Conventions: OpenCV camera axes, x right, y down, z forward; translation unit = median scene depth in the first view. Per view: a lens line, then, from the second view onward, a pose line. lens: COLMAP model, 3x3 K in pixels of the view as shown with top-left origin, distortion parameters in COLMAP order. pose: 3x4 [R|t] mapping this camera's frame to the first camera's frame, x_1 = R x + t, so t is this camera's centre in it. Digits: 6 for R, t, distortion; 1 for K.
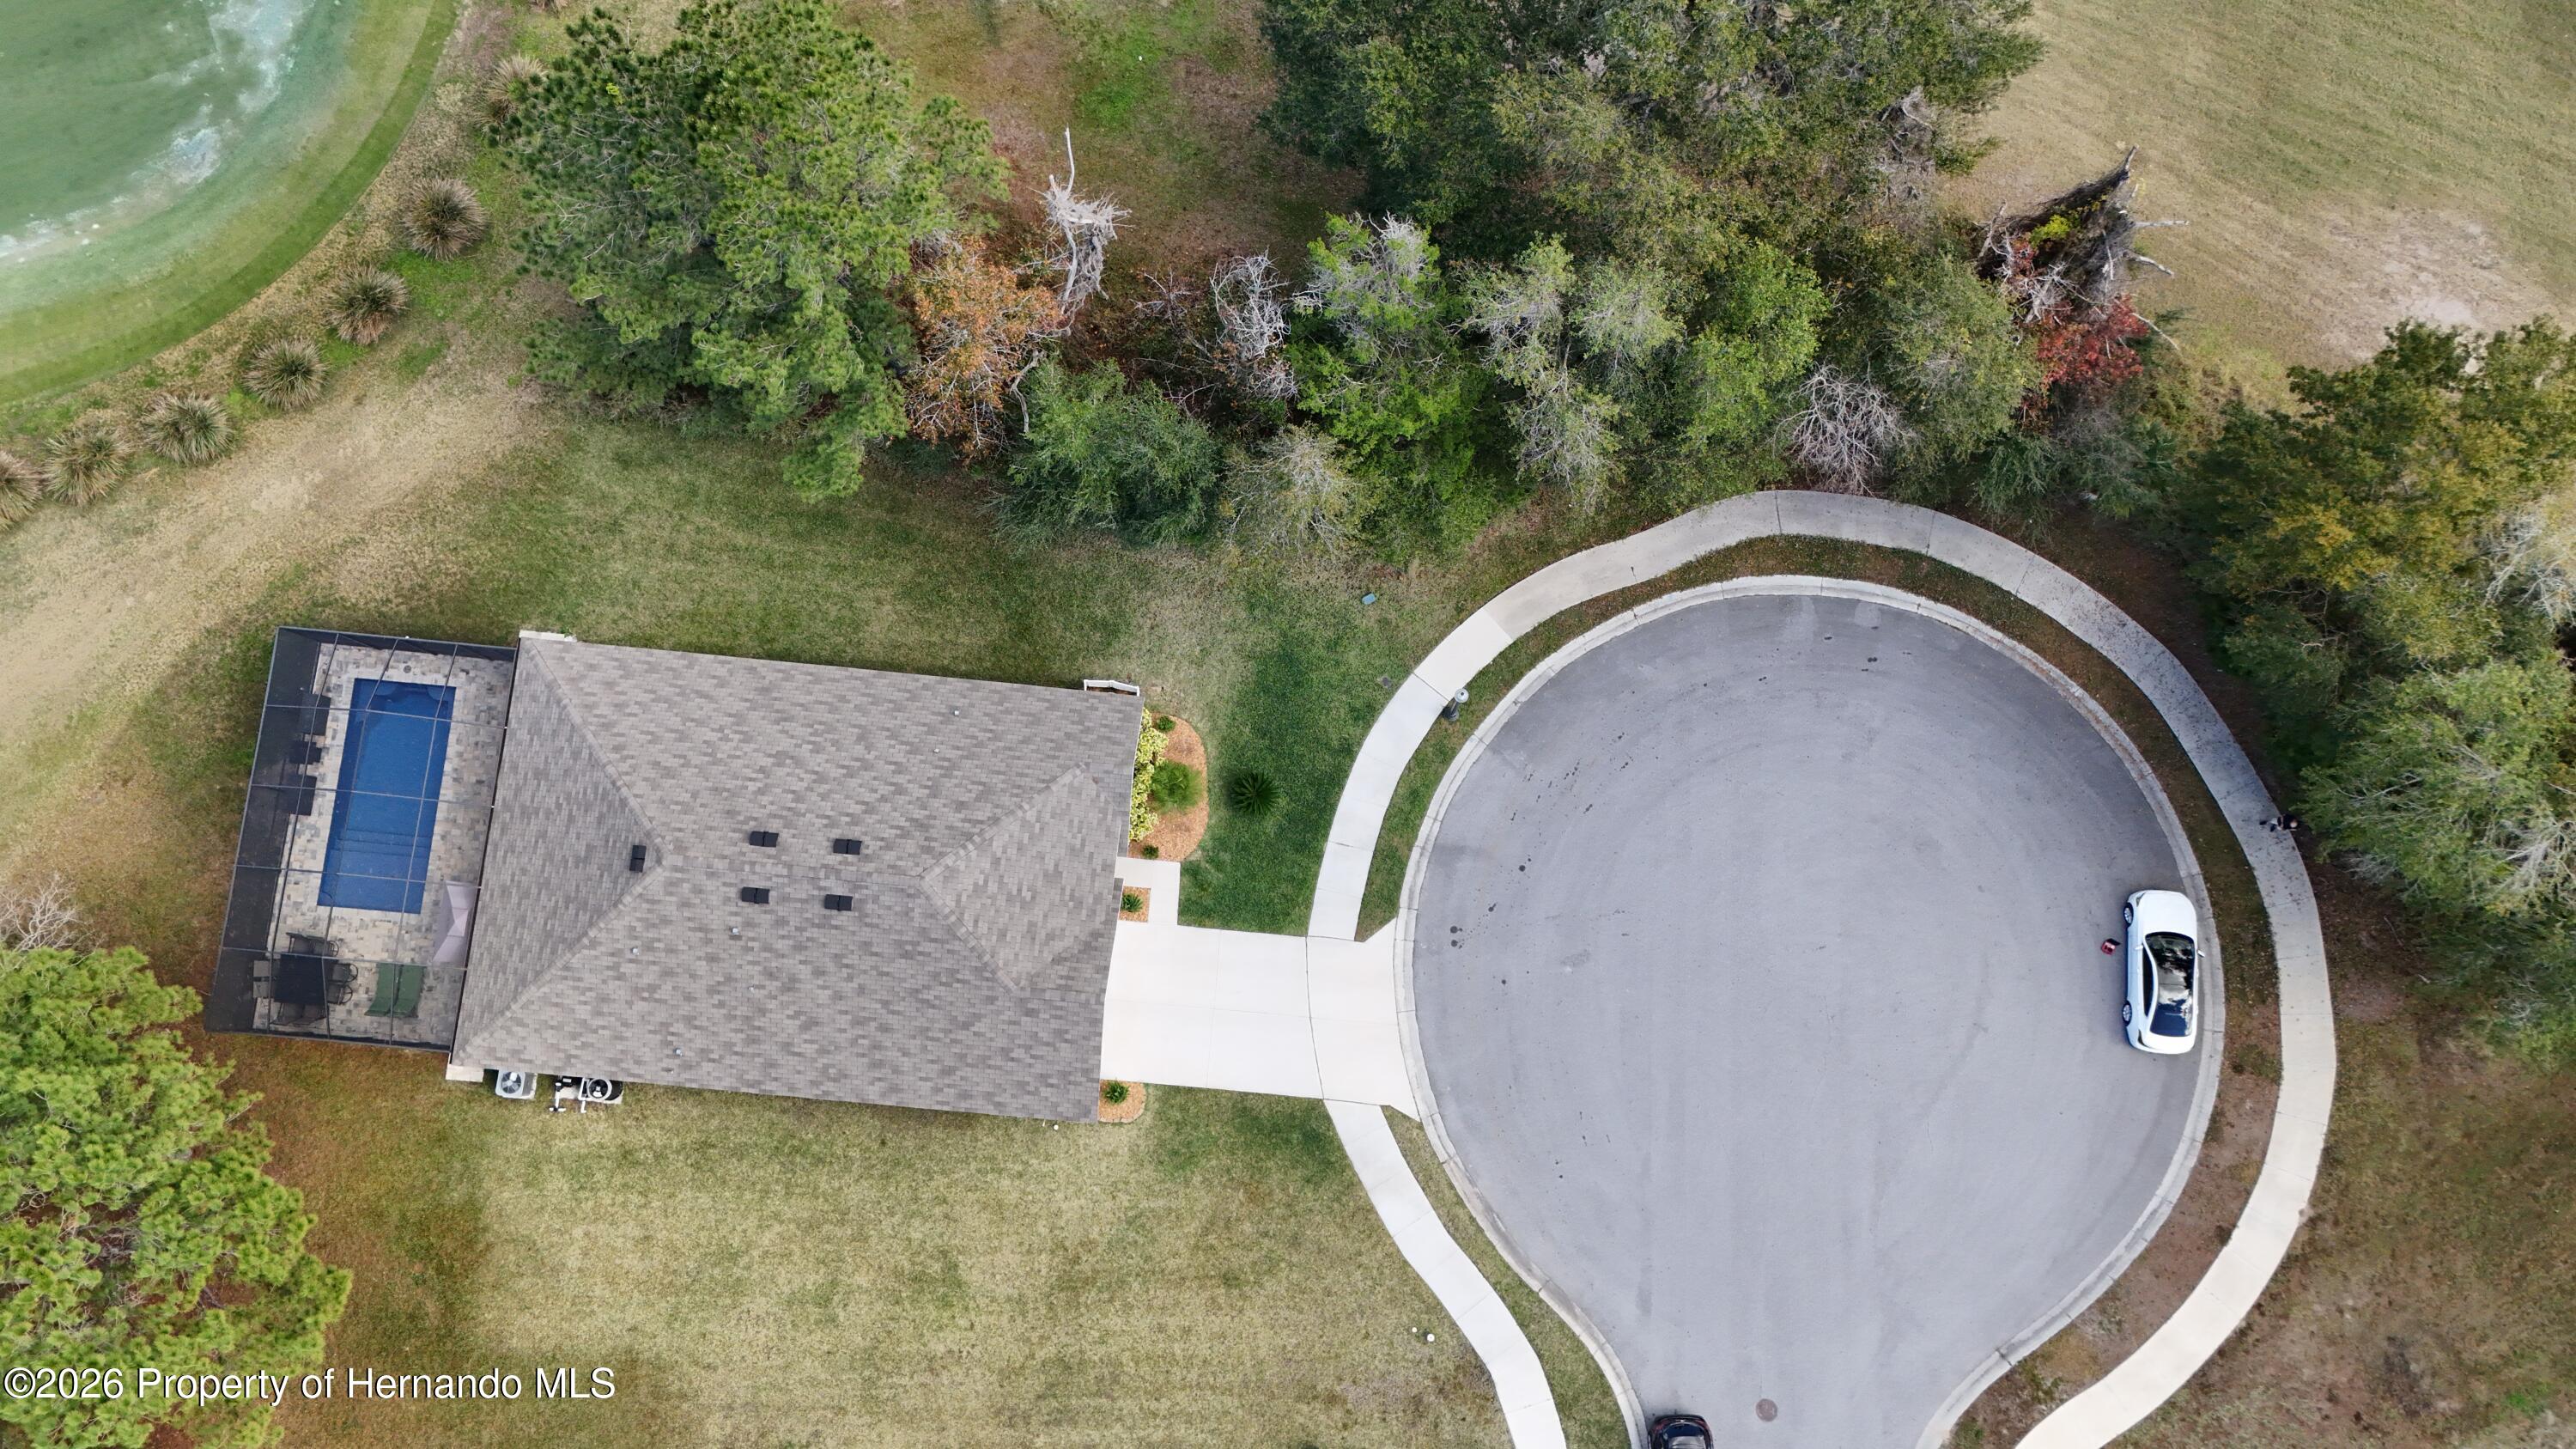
lens RADIAL K [[1873.8, 0, 1300.9], [0, 1873.8, 676.5], [0, 0, 1]] dist [0.065049, -0.061658]
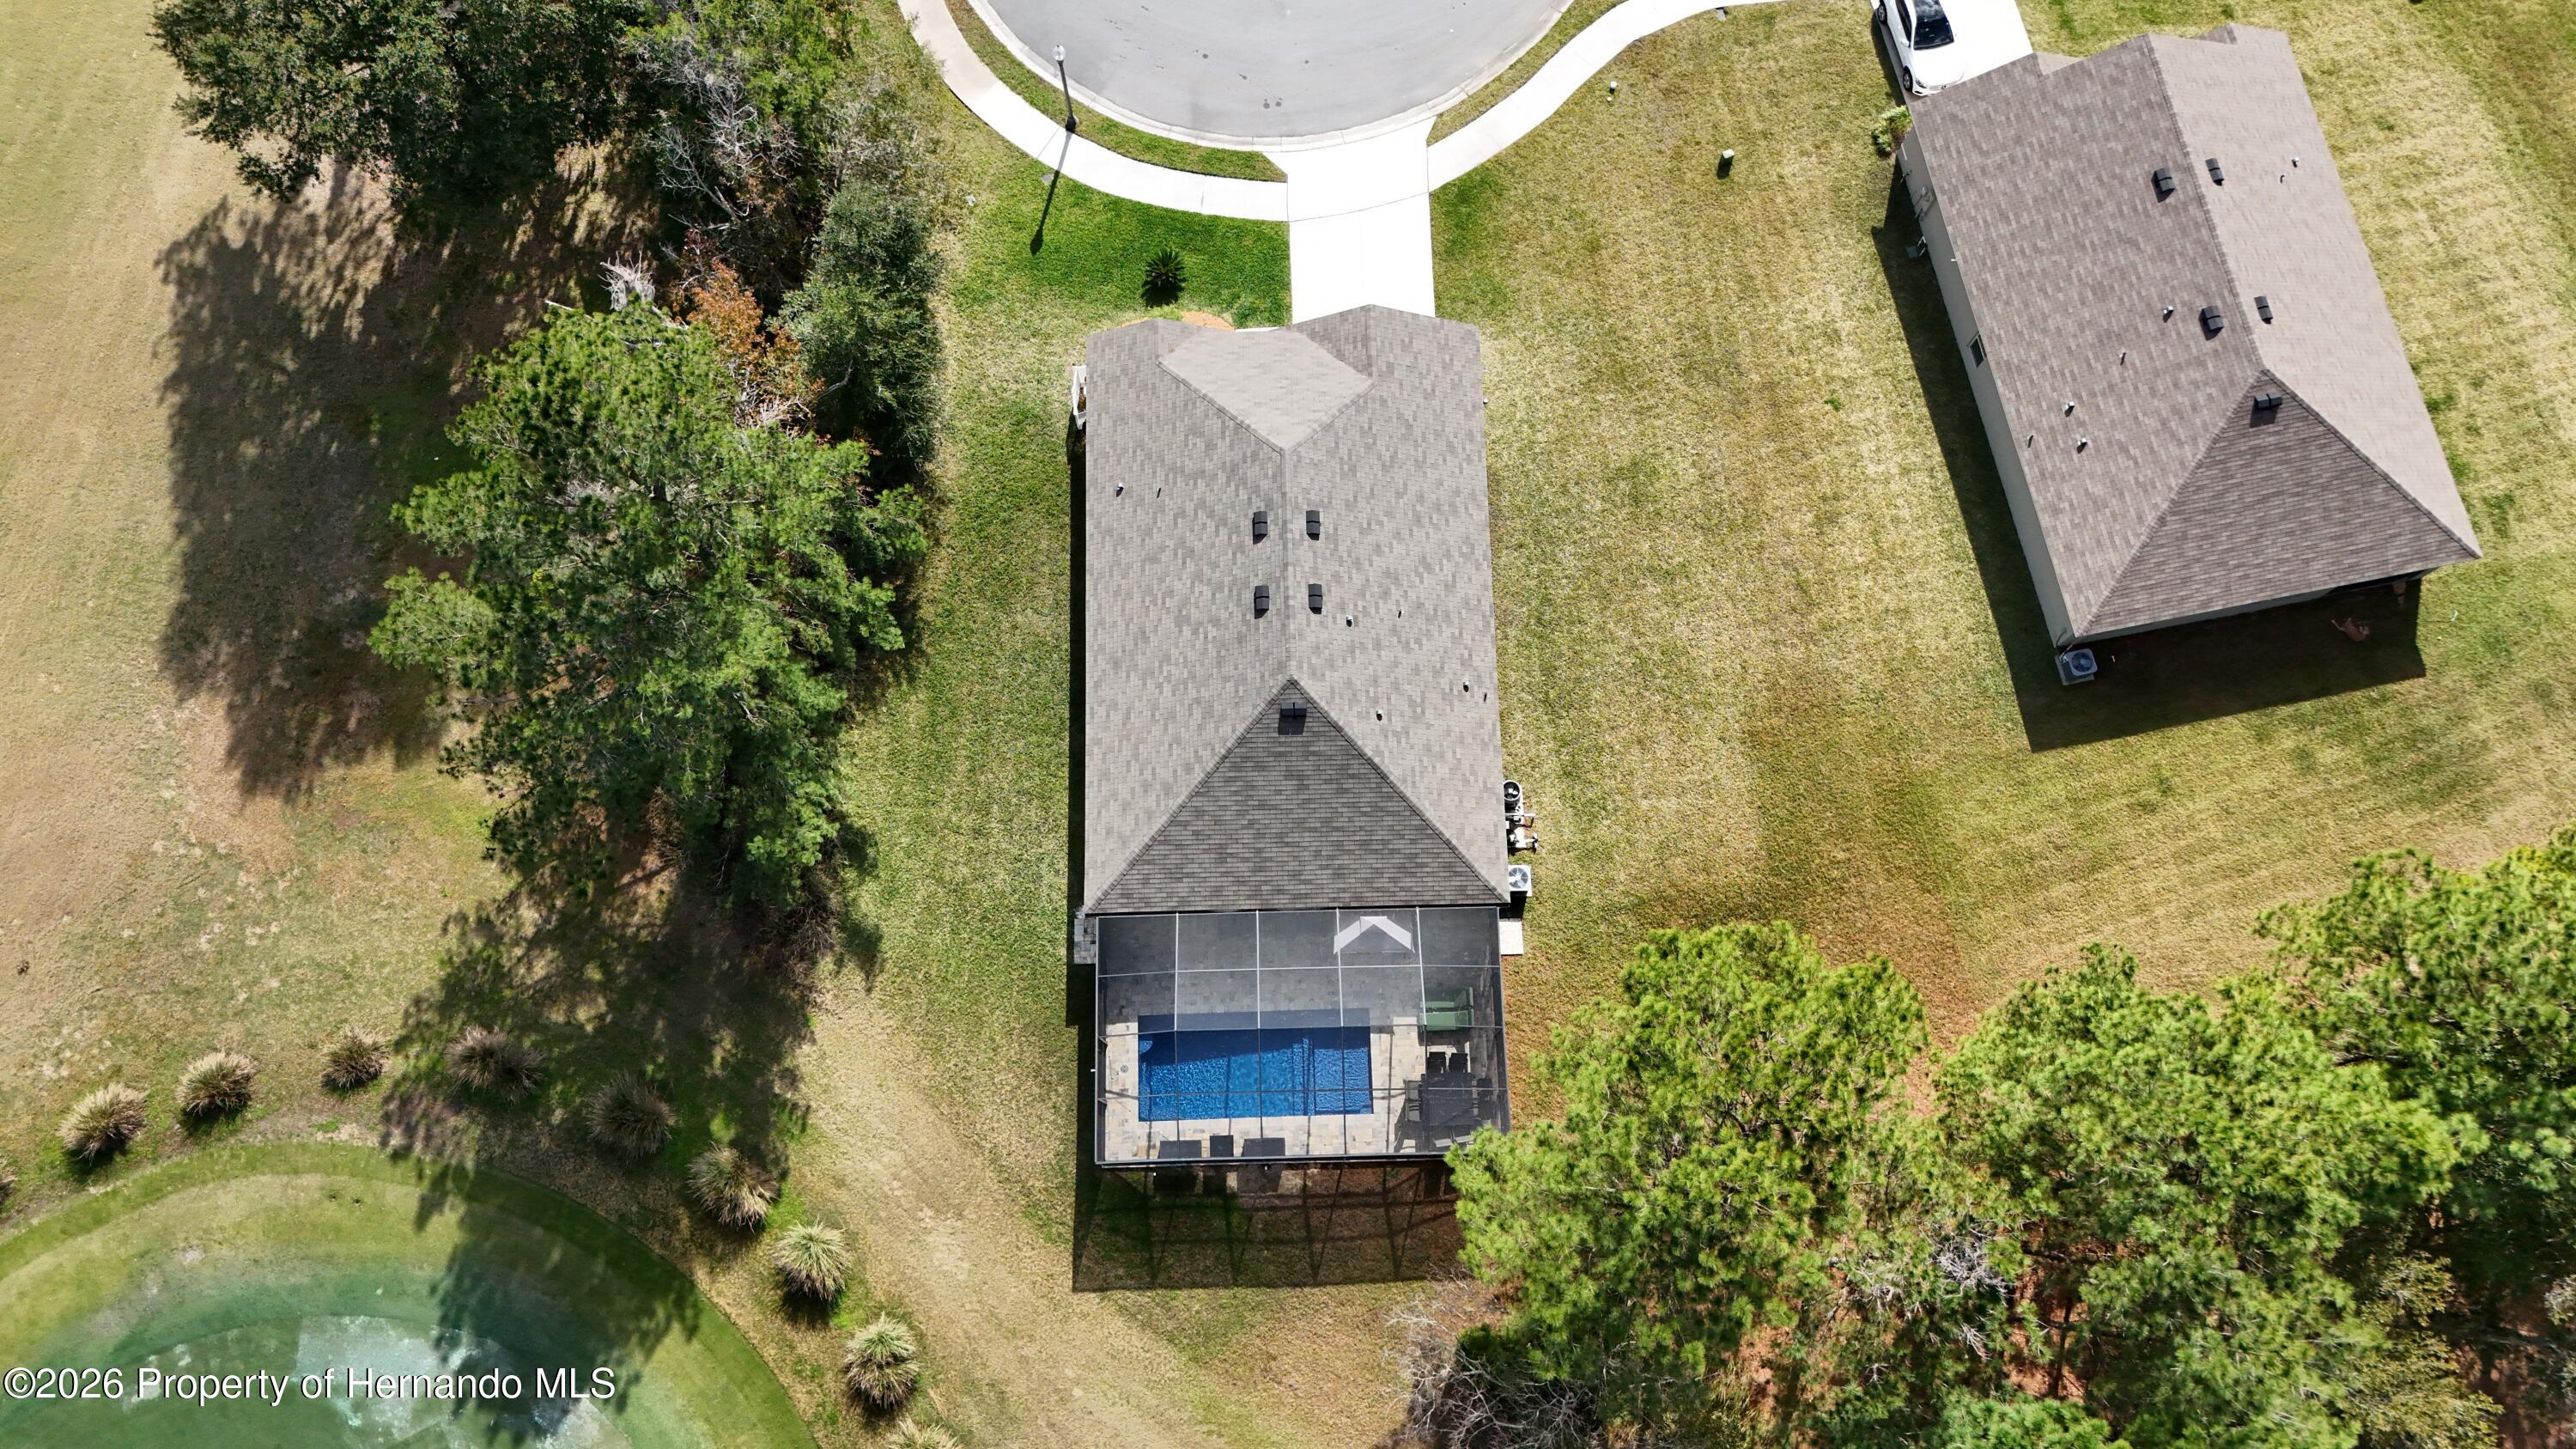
lens RADIAL K [[1873.8, 0, 1288.4], [0, 1873.8, 720.8], [0, 0, 1]] dist [0.065049, -0.061658]
pose [[-0.118079, -0.963557, 0.240031, -0.551209], [0.980165, -0.074351, 0.183706, -0.086869], [-0.159165, 0.256961, 0.953225, 0.024043]]
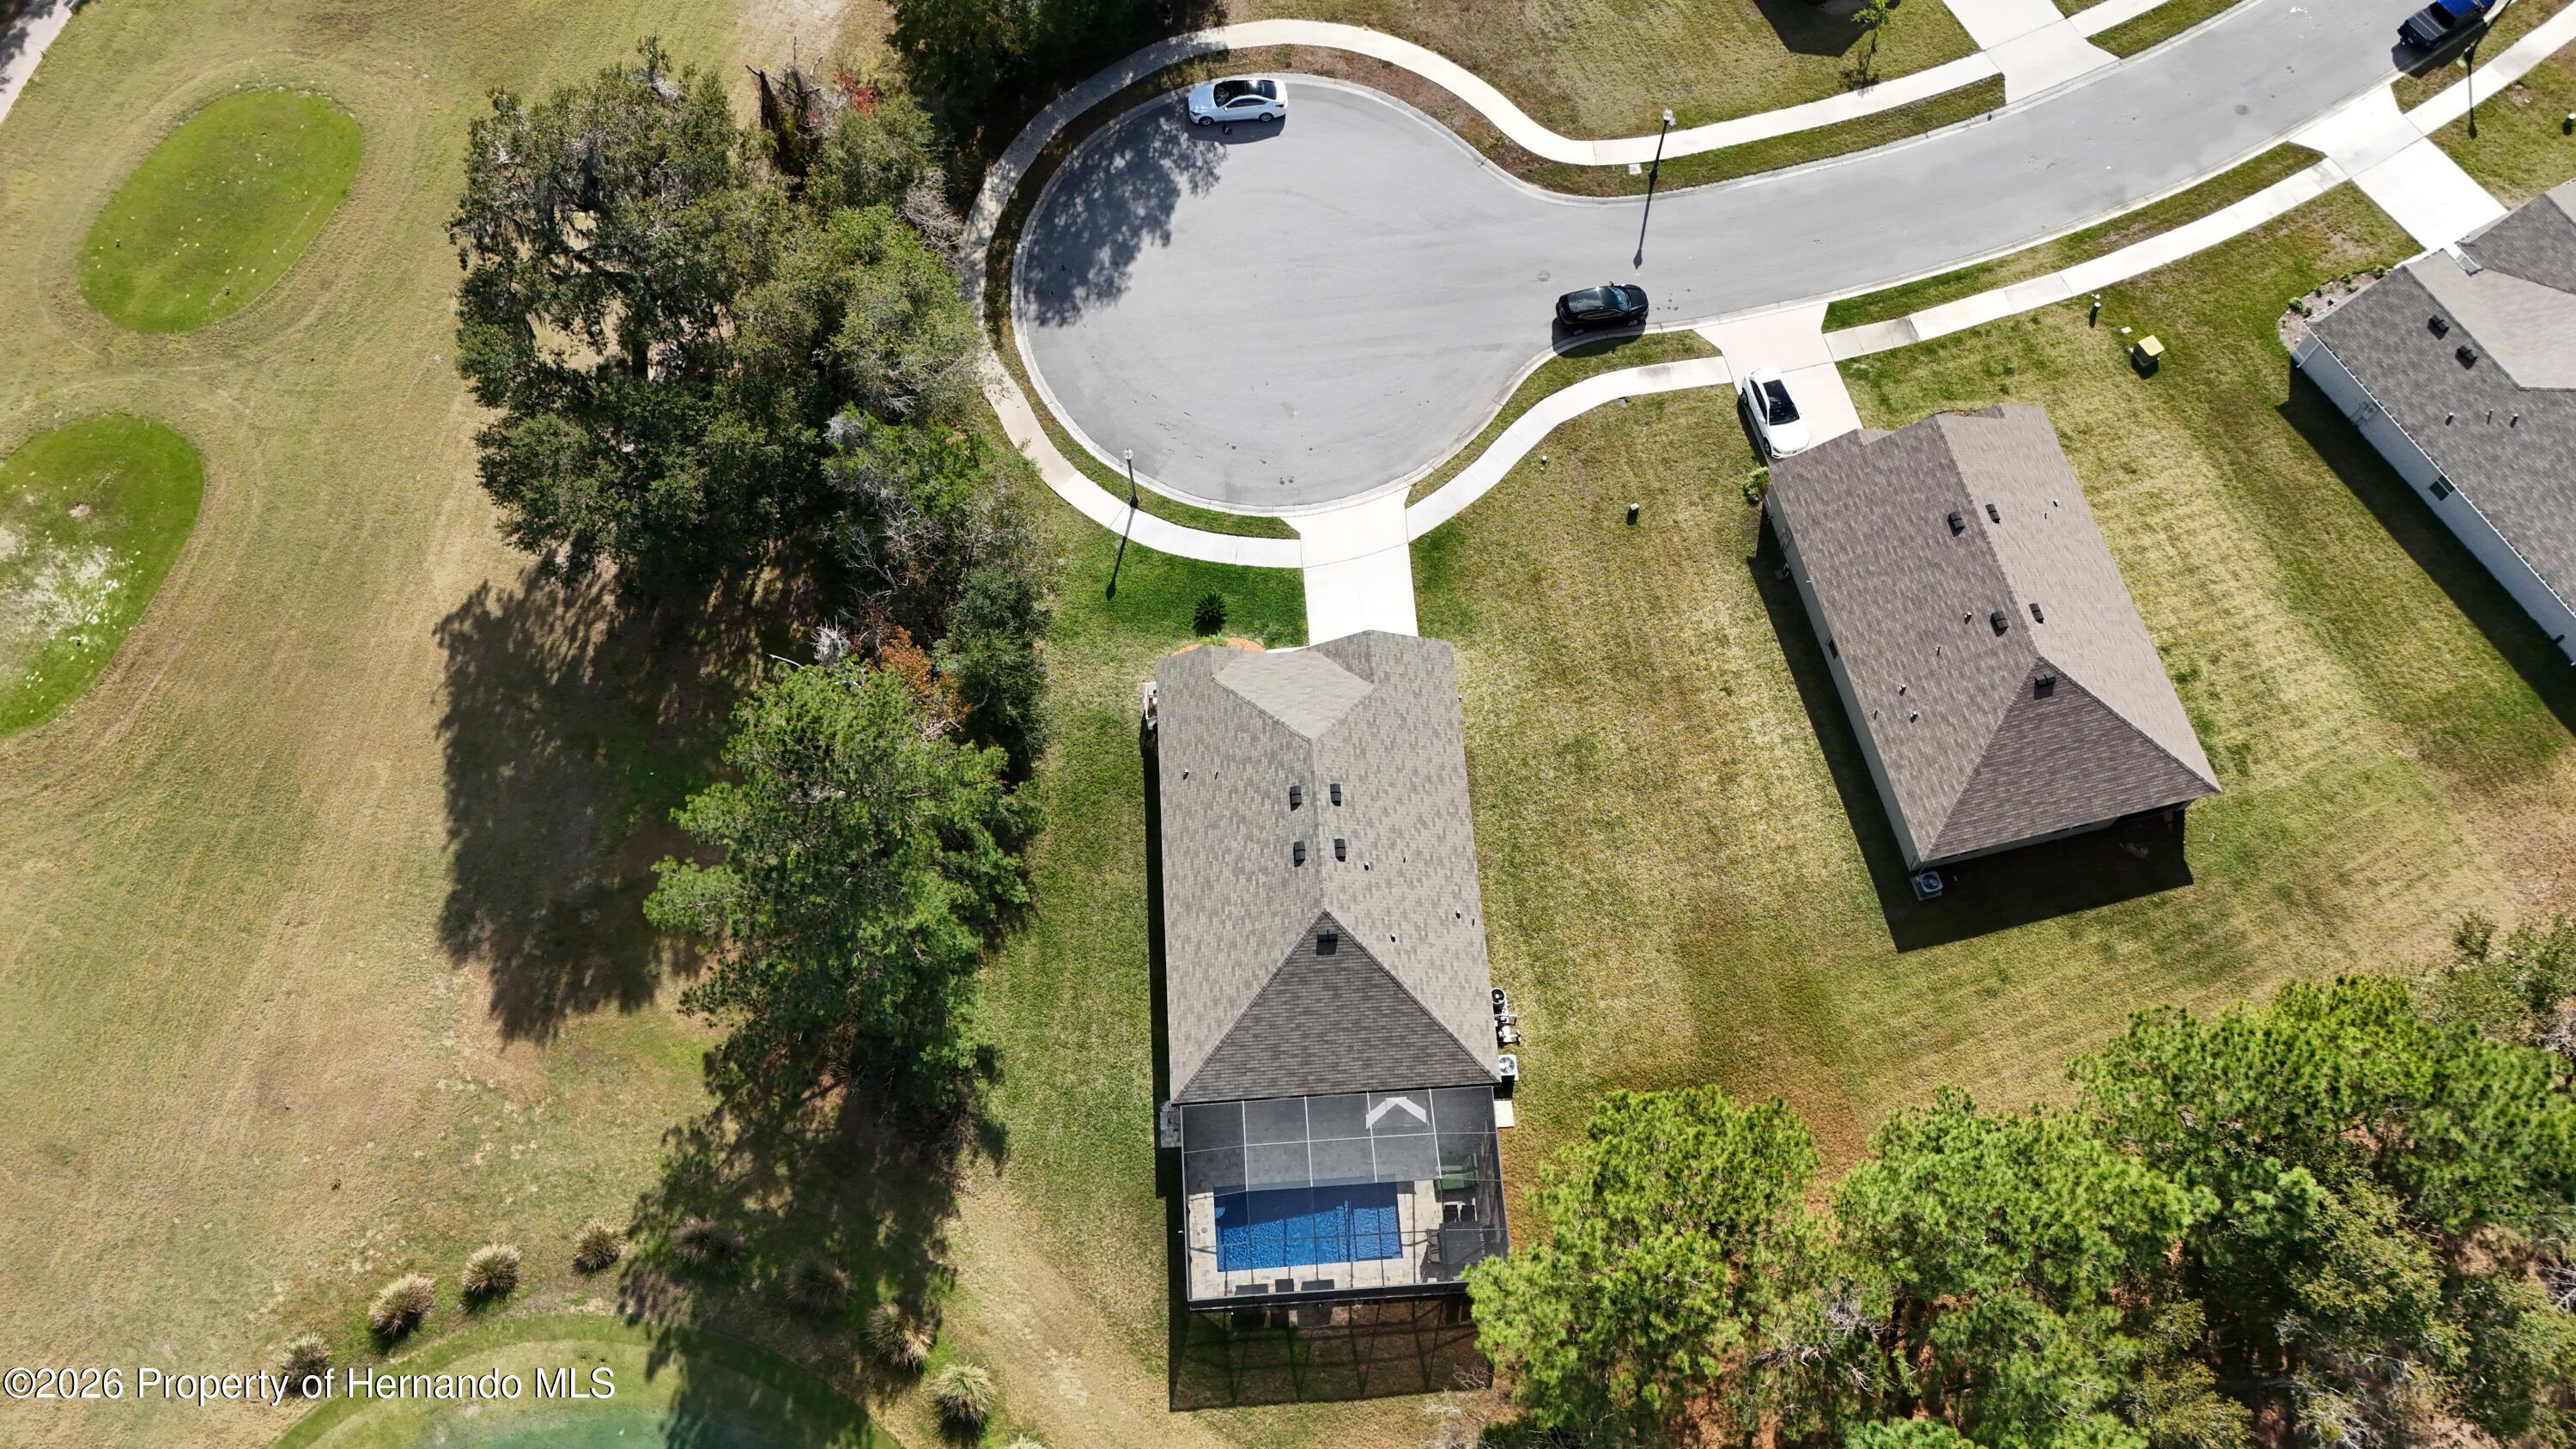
lens RADIAL K [[1873.8, 0, 1271.5], [0, 1873.8, 698.4], [0, 0, 1]] dist [0.065049, -0.061658]
pose [[-0.152612, -0.907149, 0.392161, -0.657532], [0.977276, -0.079455, 0.196516, -0.177791], [-0.147110, 0.413240, 0.898661, -0.251628]]
